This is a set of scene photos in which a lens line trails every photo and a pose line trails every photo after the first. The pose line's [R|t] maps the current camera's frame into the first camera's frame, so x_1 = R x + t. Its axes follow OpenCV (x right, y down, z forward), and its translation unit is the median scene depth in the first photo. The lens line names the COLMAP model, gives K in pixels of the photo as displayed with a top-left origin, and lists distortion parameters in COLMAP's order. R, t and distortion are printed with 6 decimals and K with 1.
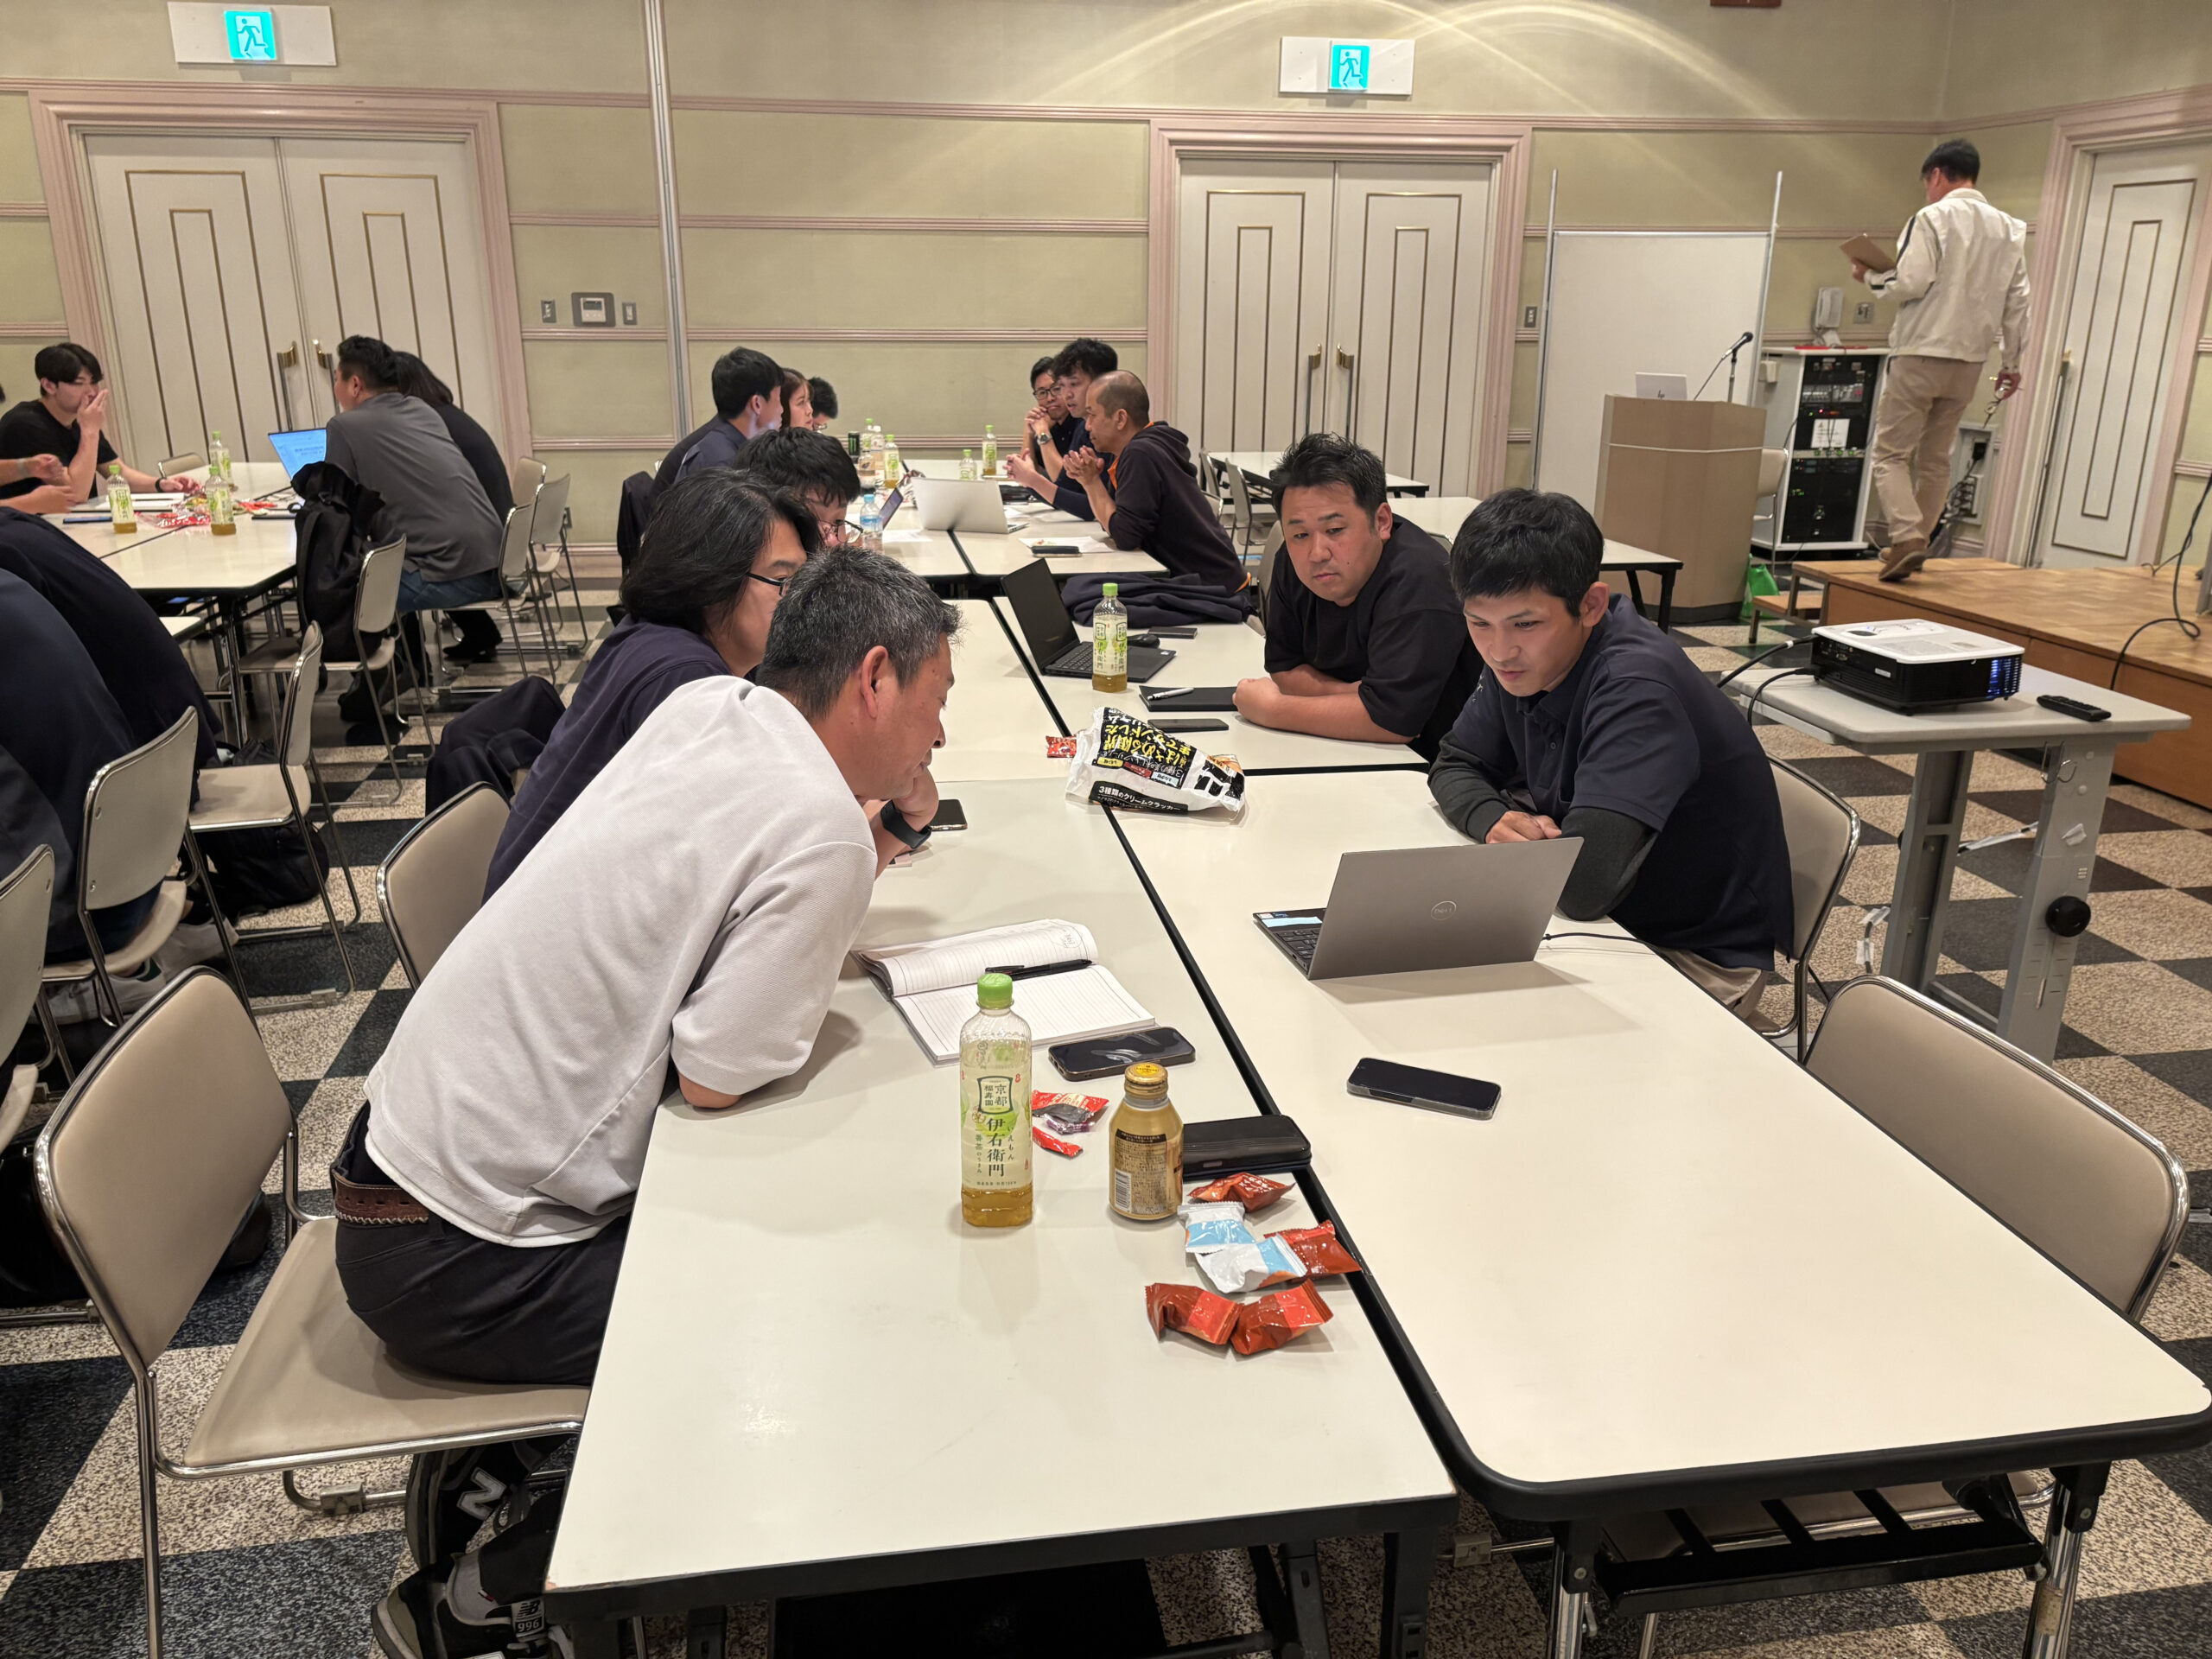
lens RADIAL K [[1687.3, 0, 1112.7], [0, 1687.3, 832.7], [0, 0, 1]] dist [0.016674, -0.017608]
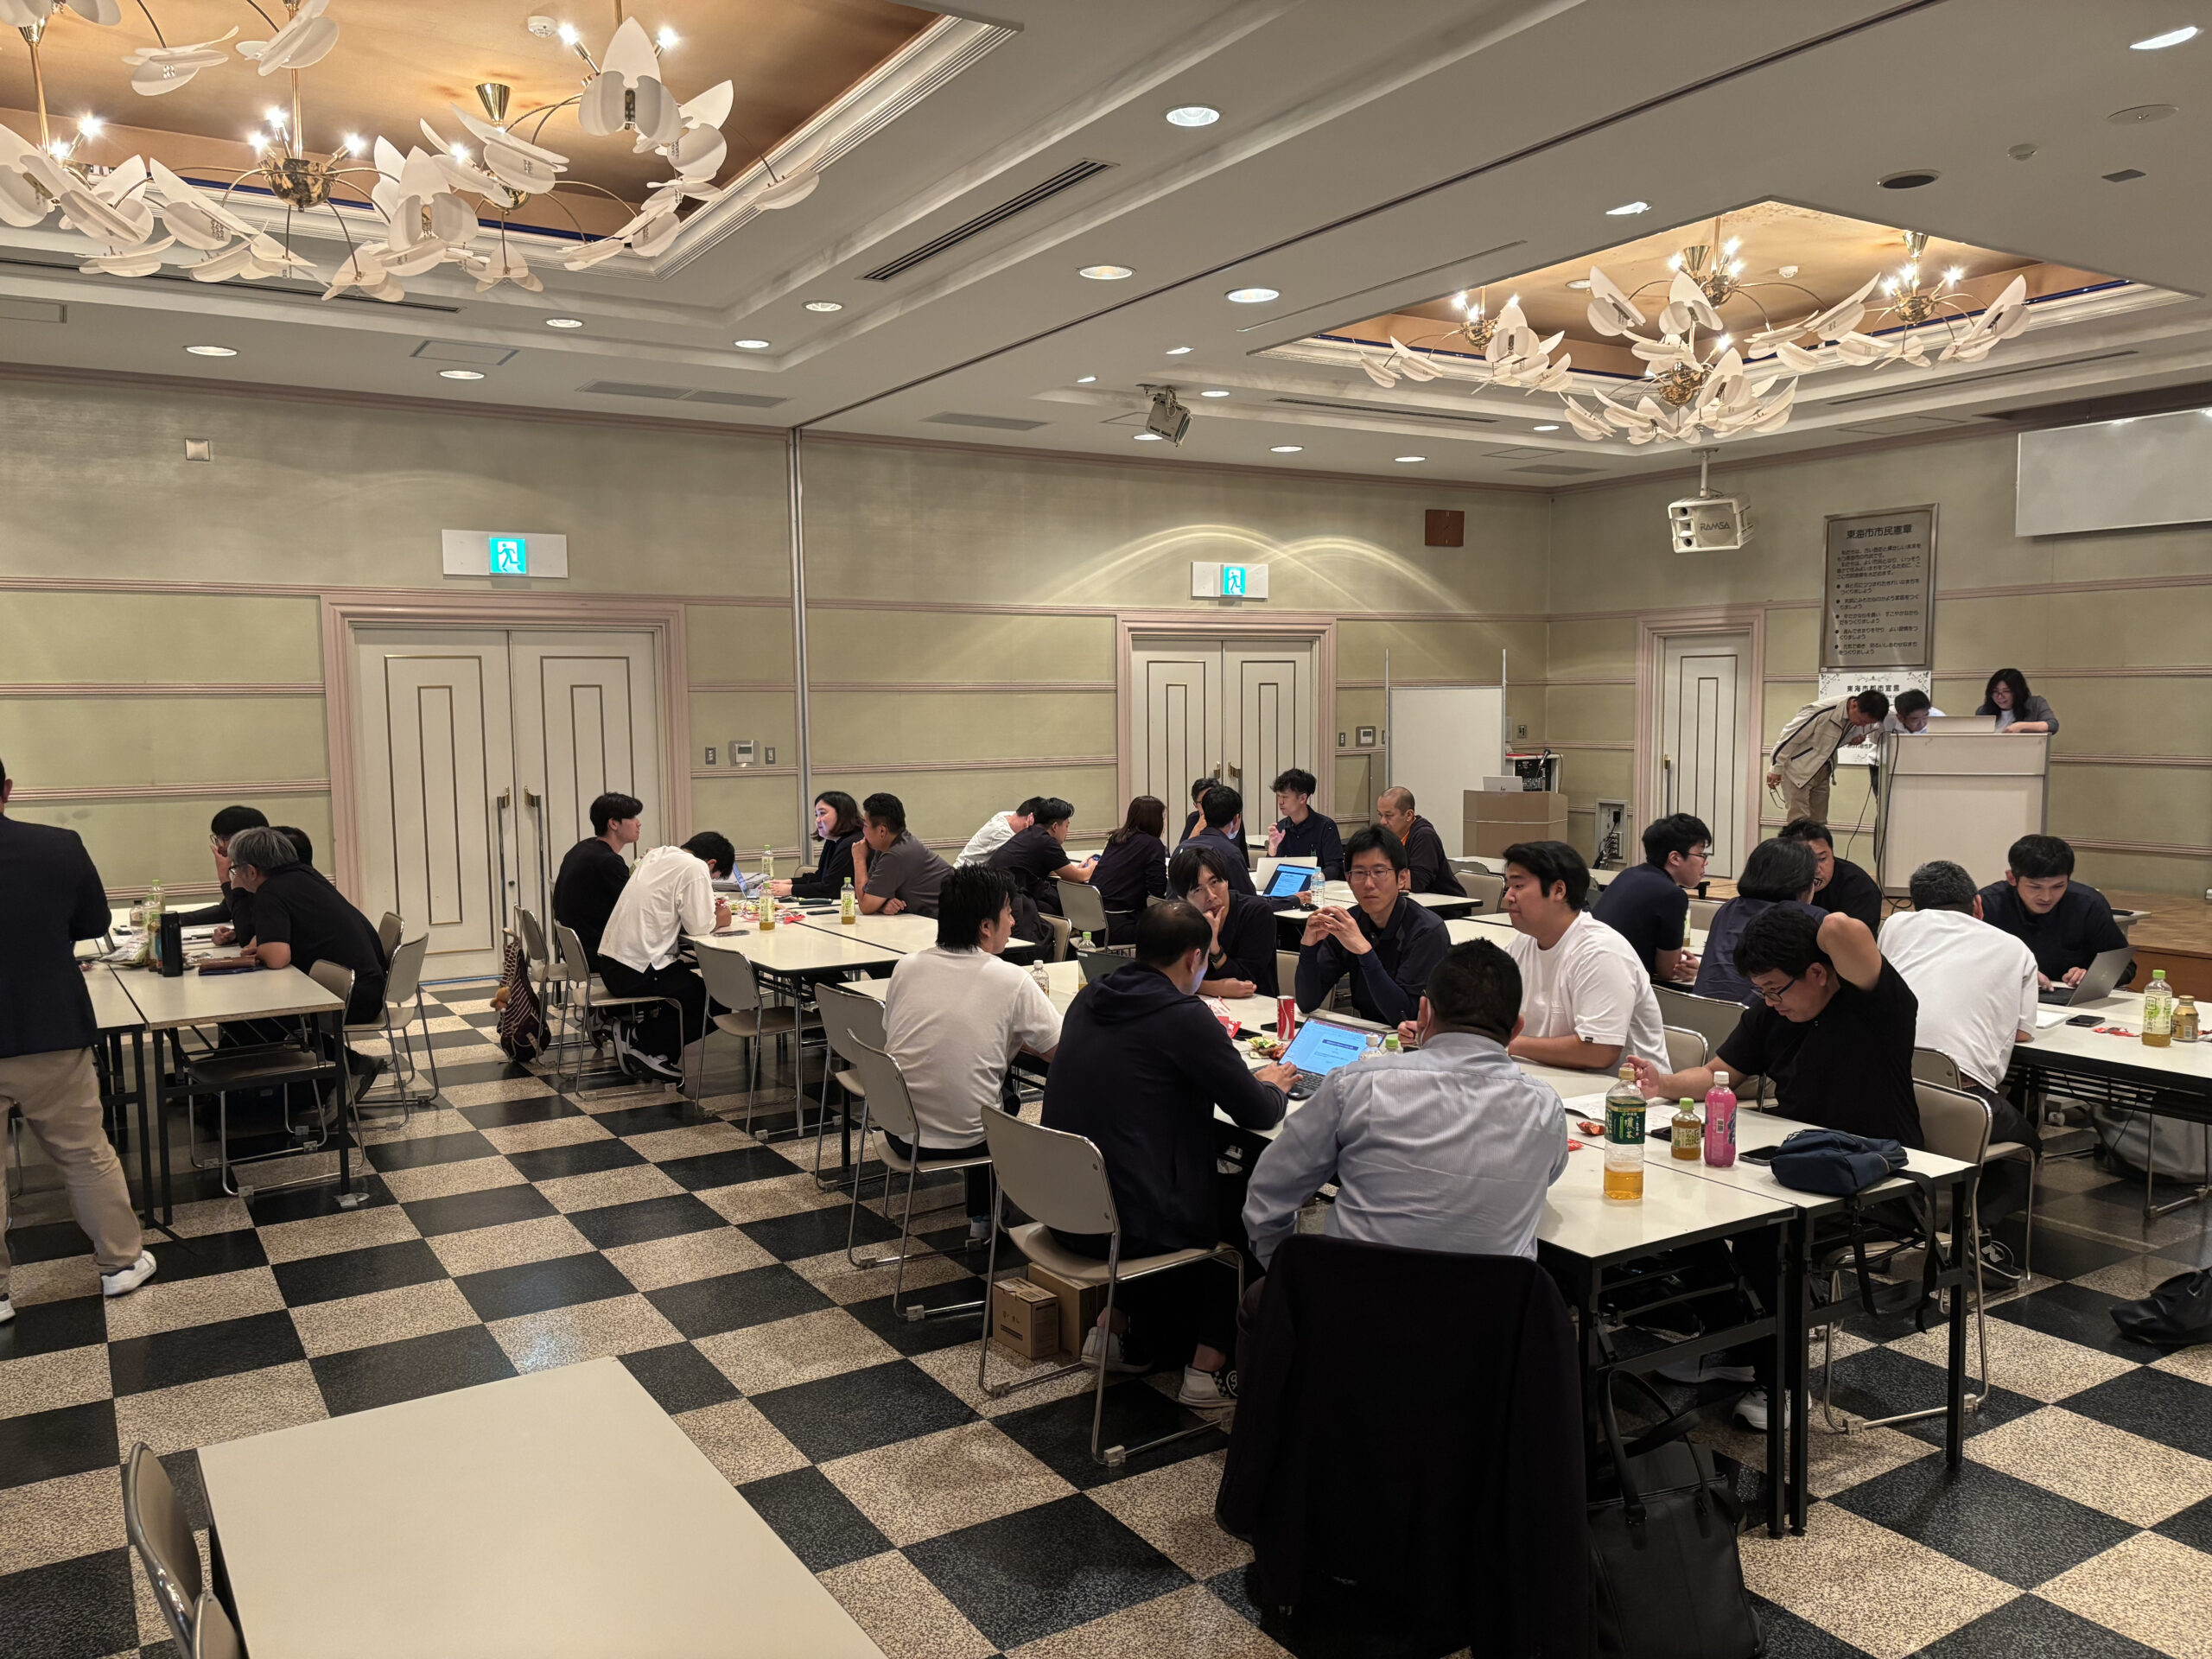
lens RADIAL K [[1687.3, 0, 1100.2], [0, 1687.3, 836.2], [0, 0, 1]] dist [0.016674, -0.017608]
pose [[0.926689, -0.045773, 0.373032, -0.530367], [0.130140, 0.970231, -0.204242, 0.047534], [-0.352578, 0.237815, 0.905059, -0.236595]]
